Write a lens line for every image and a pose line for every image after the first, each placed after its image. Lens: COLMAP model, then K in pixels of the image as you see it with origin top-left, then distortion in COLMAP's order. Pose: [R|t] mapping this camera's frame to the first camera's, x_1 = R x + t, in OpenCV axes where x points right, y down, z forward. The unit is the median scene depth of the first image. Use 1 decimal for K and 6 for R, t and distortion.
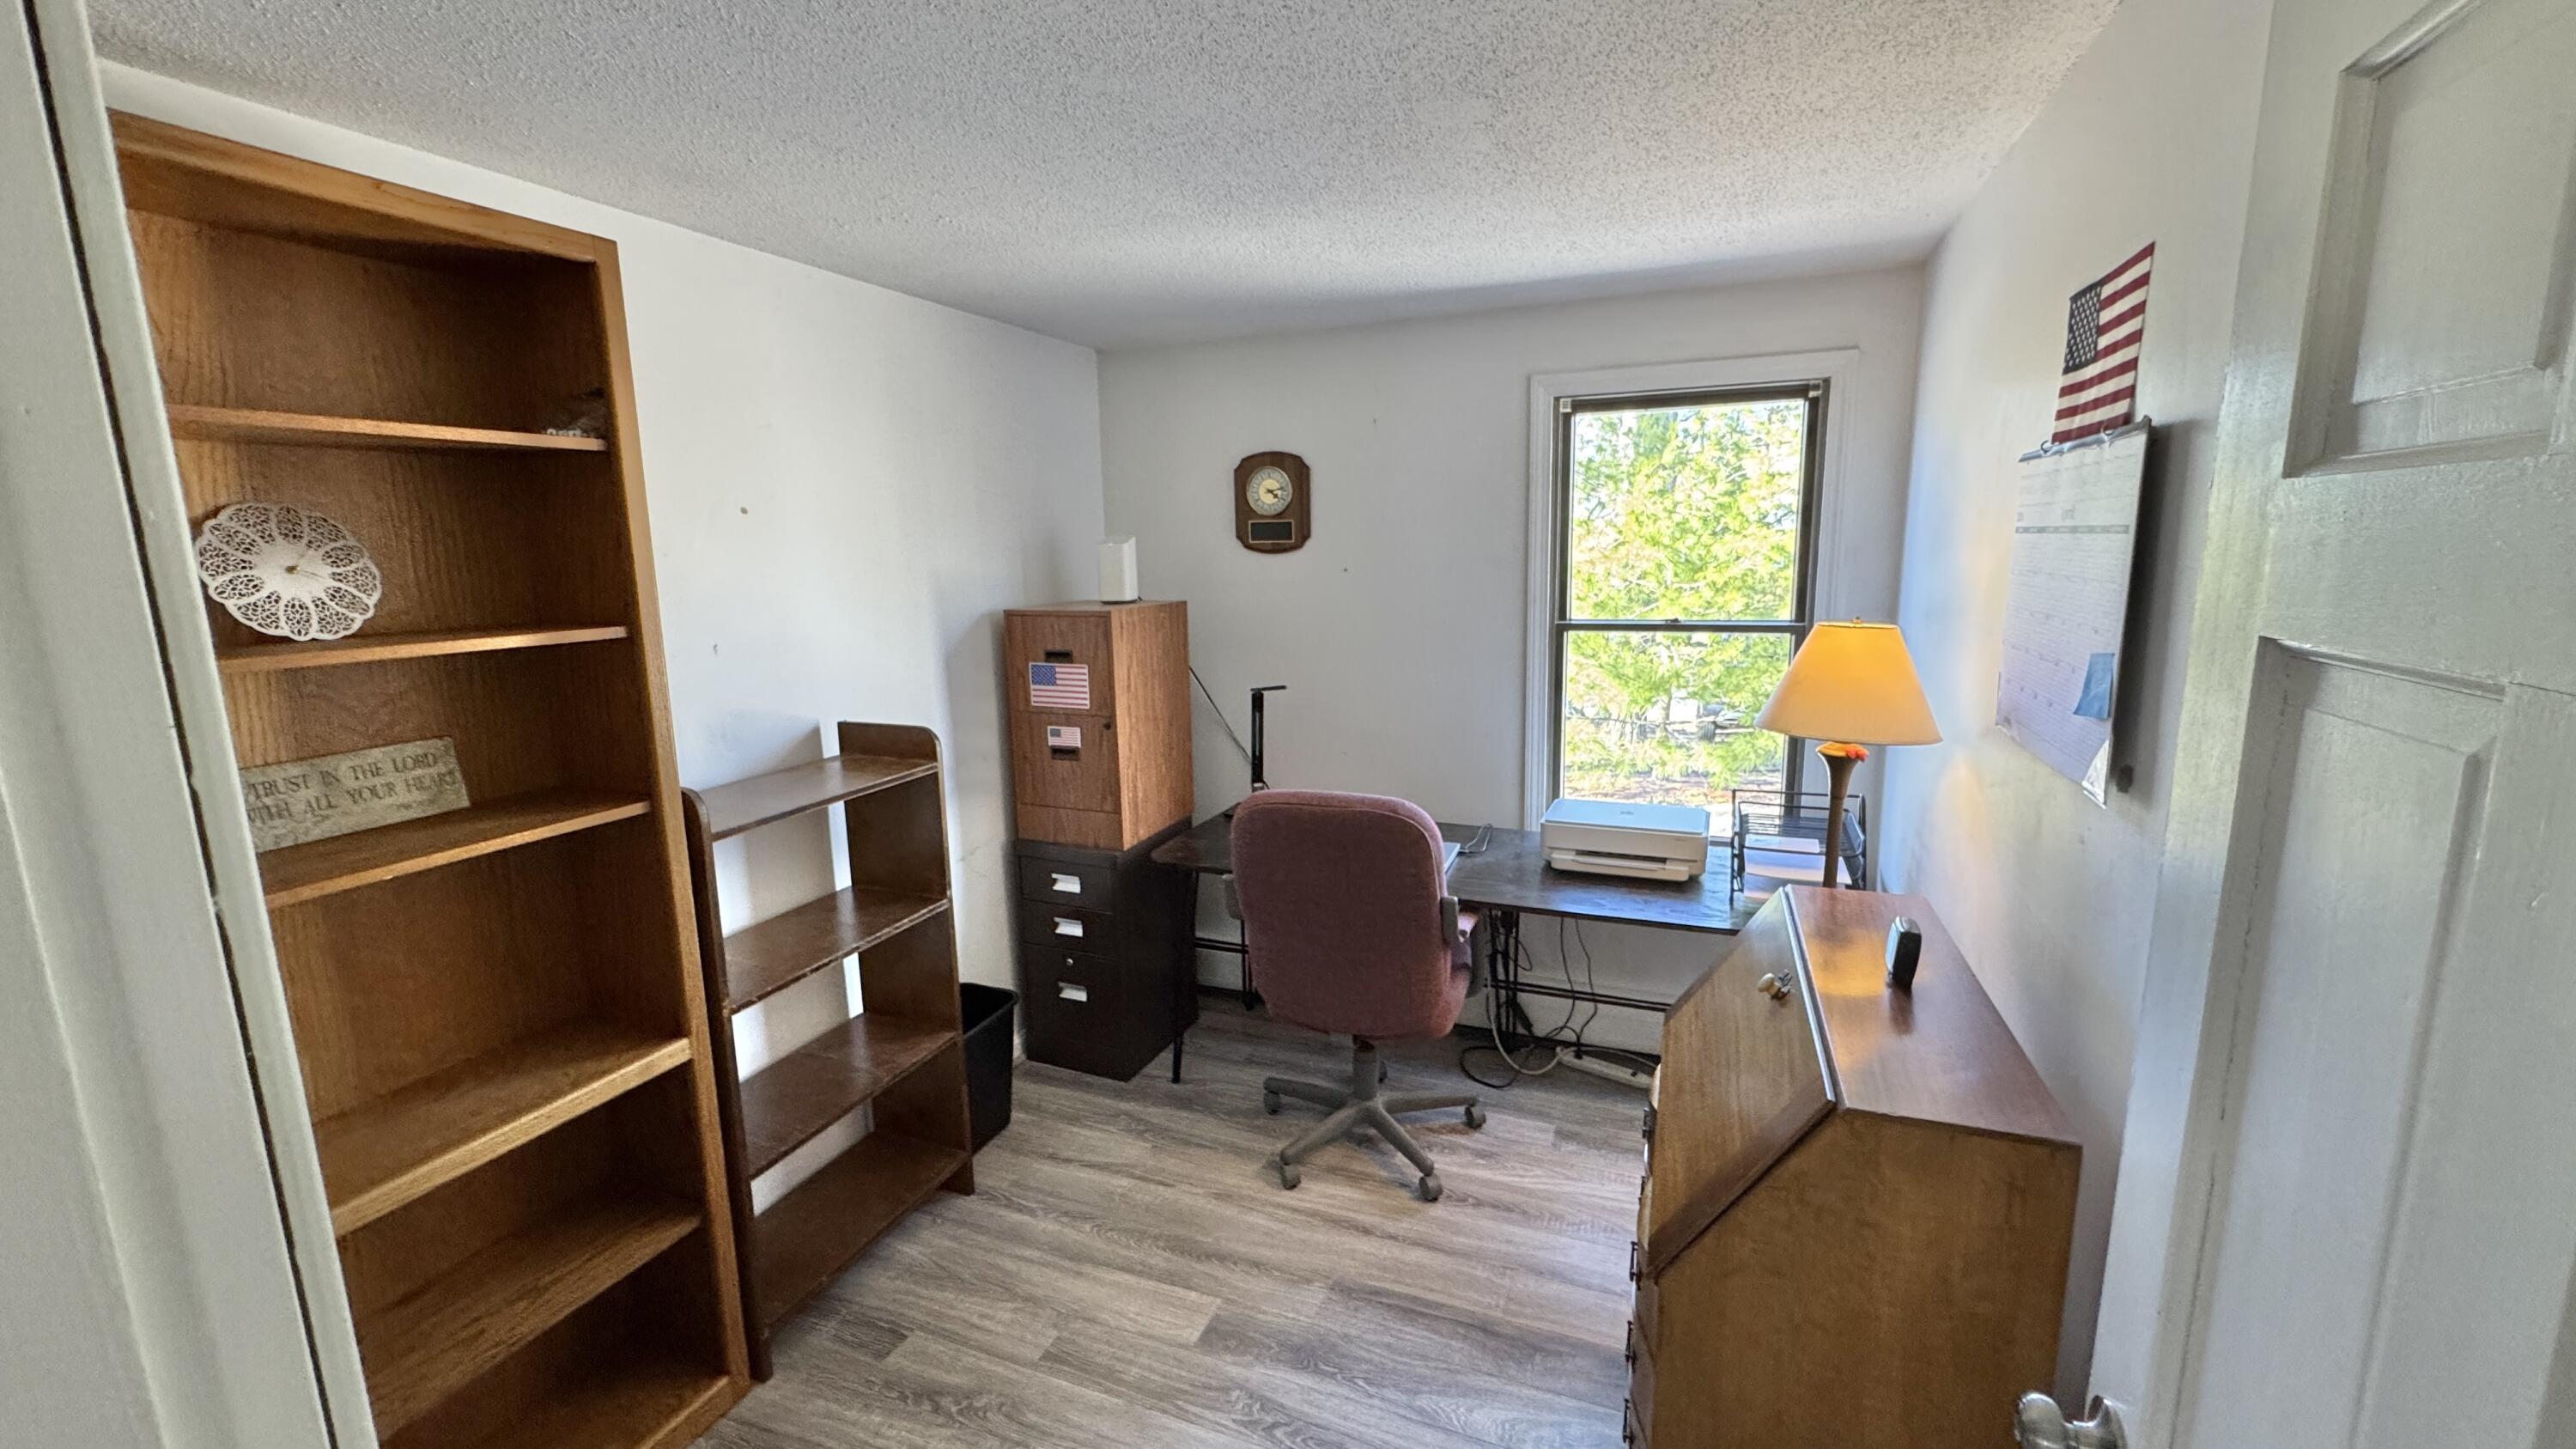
lens RADIAL K [[1023.3, 0, 1289.2], [0, 1023.3, 721.7], [0, 0, 1]] dist [-0.004285, 0.000562]
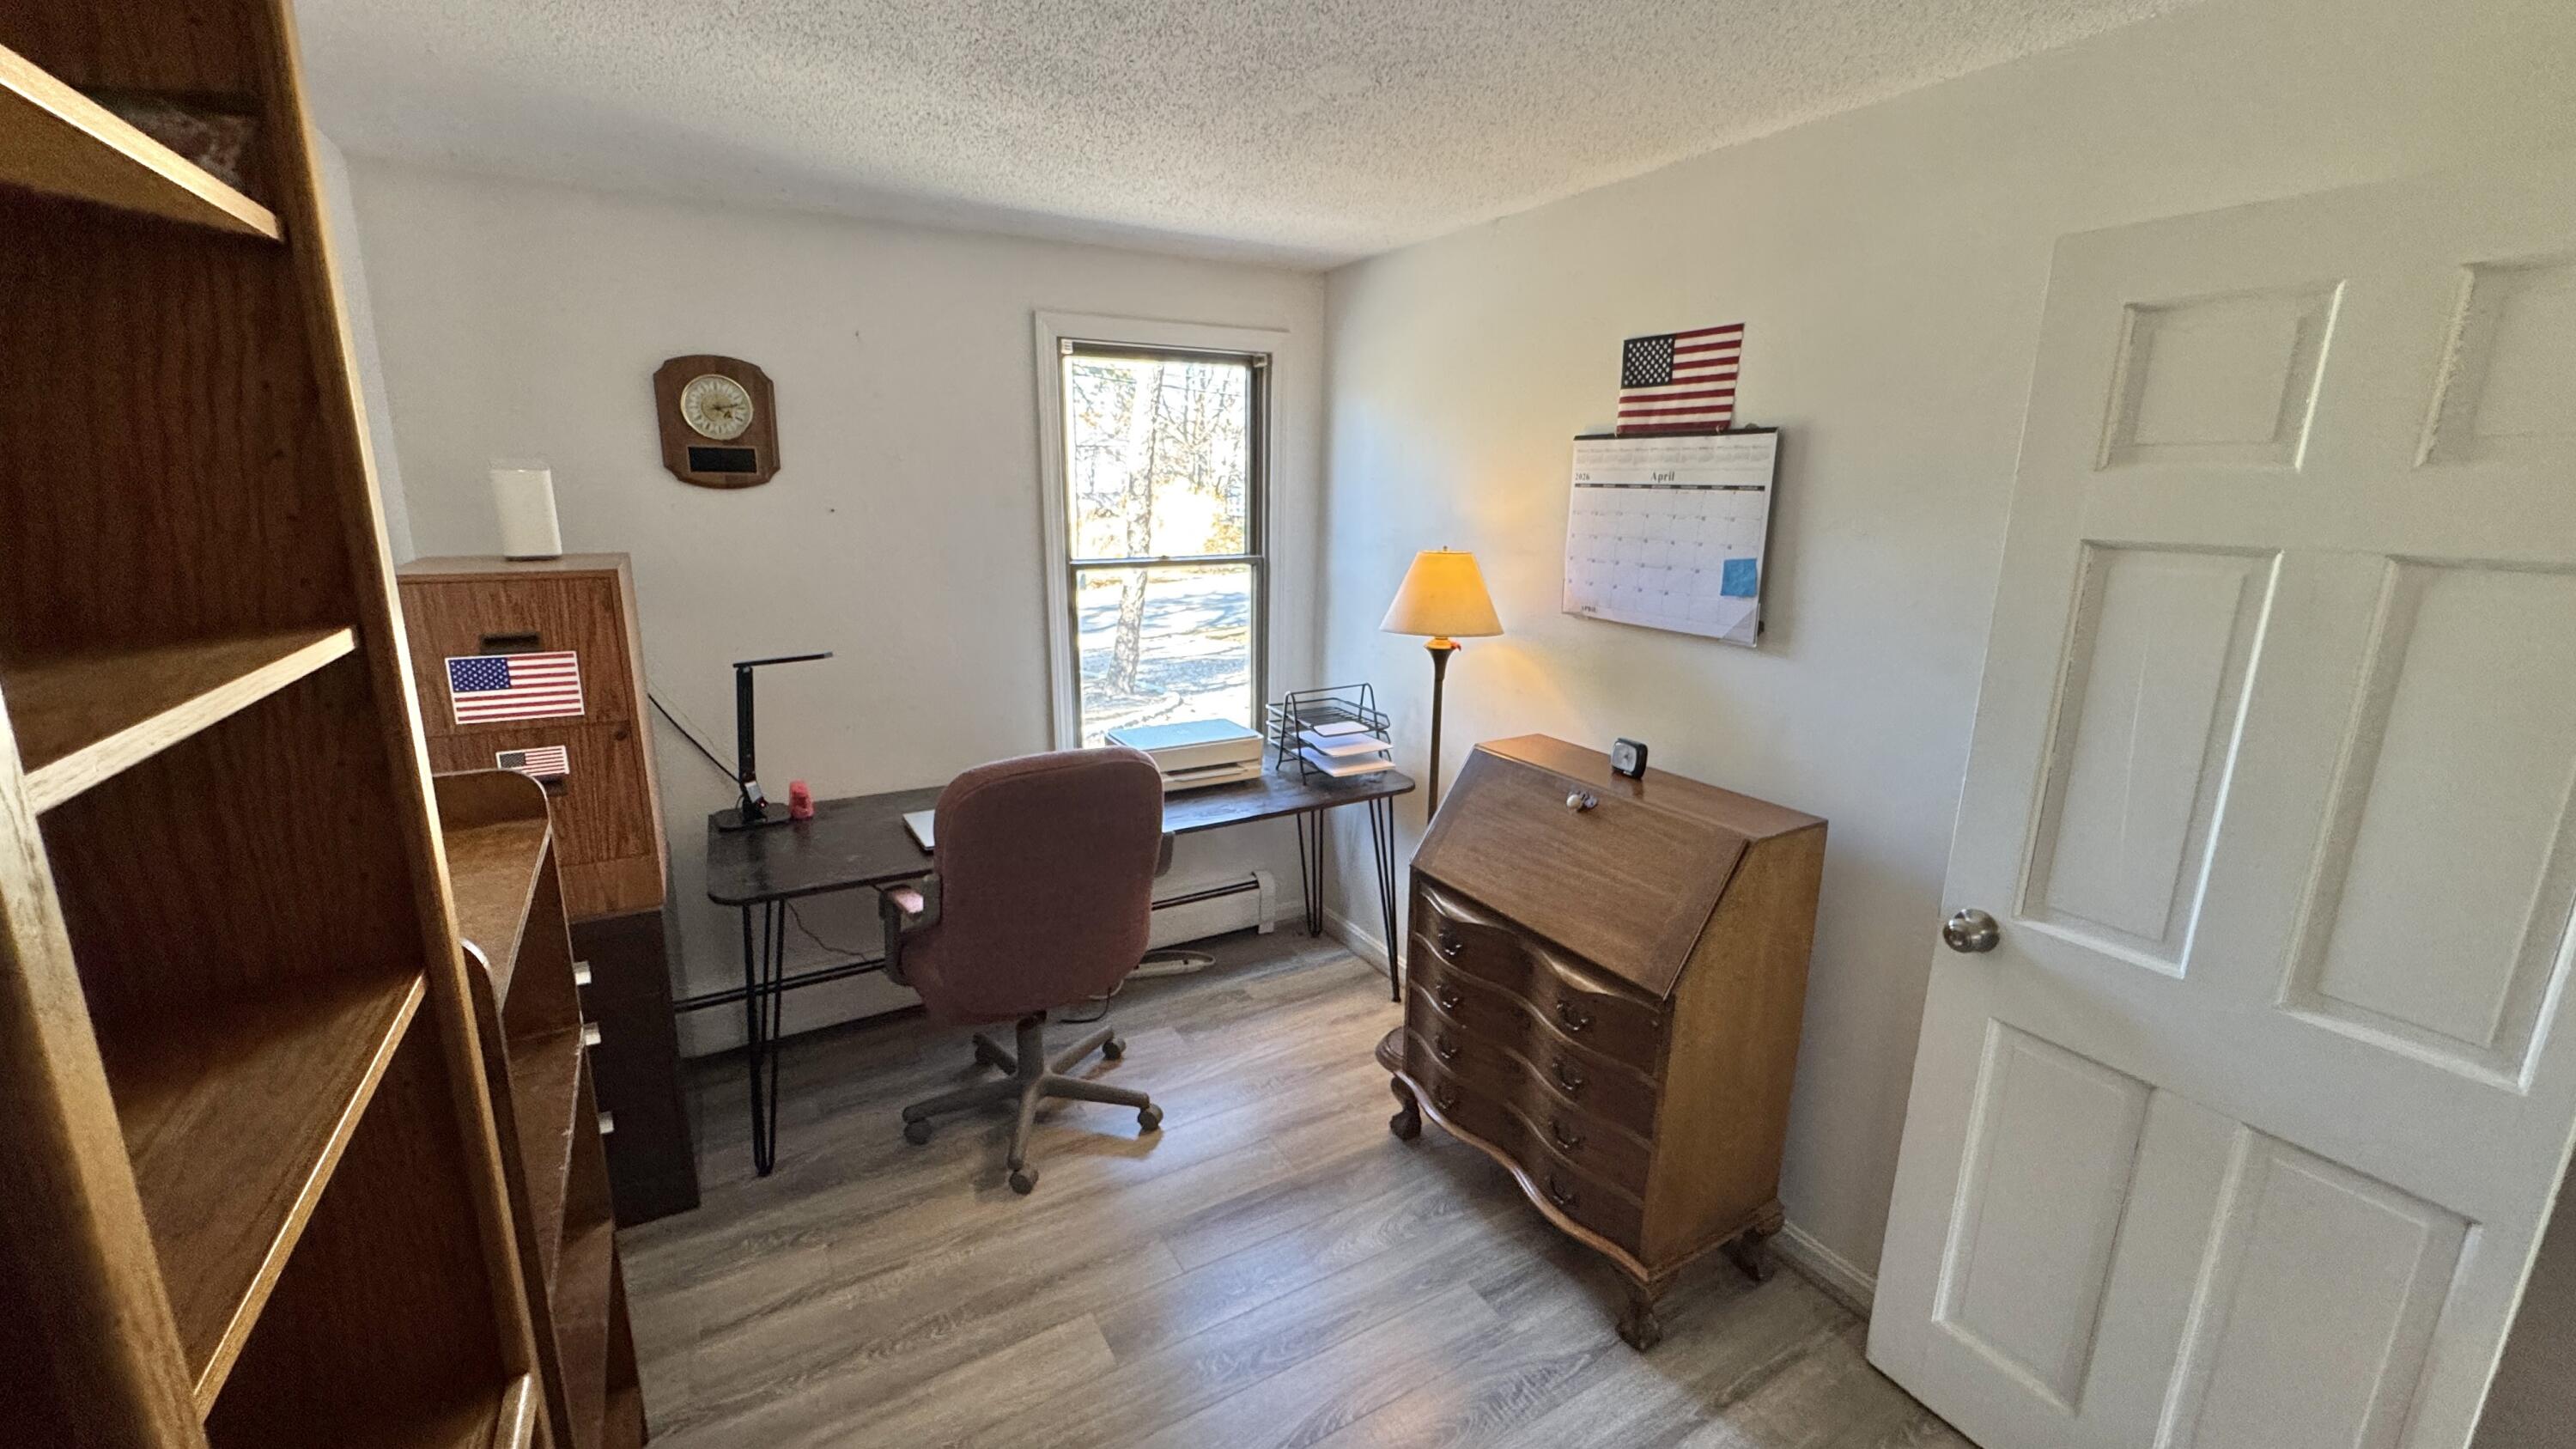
lens RADIAL K [[1023.3, 0, 1287.3], [0, 1023.3, 718.4], [0, 0, 1]] dist [-0.004285, 0.000562]
pose [[0.614027, -0.155128, 0.773890, -0.465660], [0.114138, 0.987641, 0.107414, -0.031864], [-0.780988, 0.022375, 0.624145, 0.221406]]
